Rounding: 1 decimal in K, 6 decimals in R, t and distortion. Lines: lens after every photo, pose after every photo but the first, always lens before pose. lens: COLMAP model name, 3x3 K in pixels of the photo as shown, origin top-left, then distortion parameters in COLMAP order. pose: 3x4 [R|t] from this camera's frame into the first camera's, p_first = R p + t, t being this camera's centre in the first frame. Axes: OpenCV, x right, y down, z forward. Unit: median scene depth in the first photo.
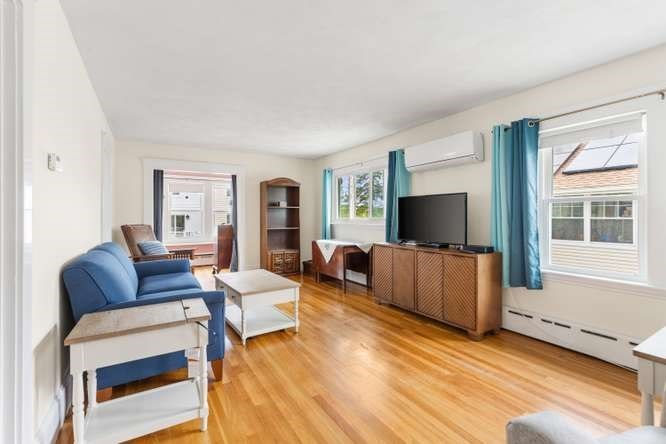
lens RADIAL K [[304.1, 0, 334.2], [0, 304.1, 216.6], [0, 0, 1]] dist [0.002385, -0.001756]
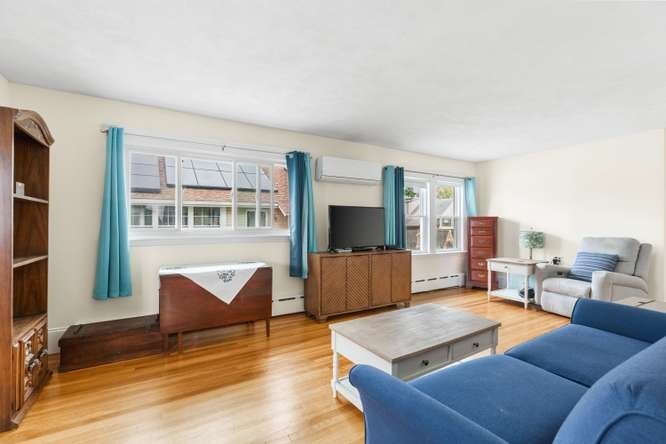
lens RADIAL K [[304.1, 0, 334.5], [0, 304.1, 223.4], [0, 0, 1]] dist [0.002385, -0.001756]
pose [[-0.000203, 0.003613, 0.999993, -0.787932], [0.003565, 0.999987, -0.003612, -0.001380], [-0.999994, 0.003564, -0.000216, 1.016796]]
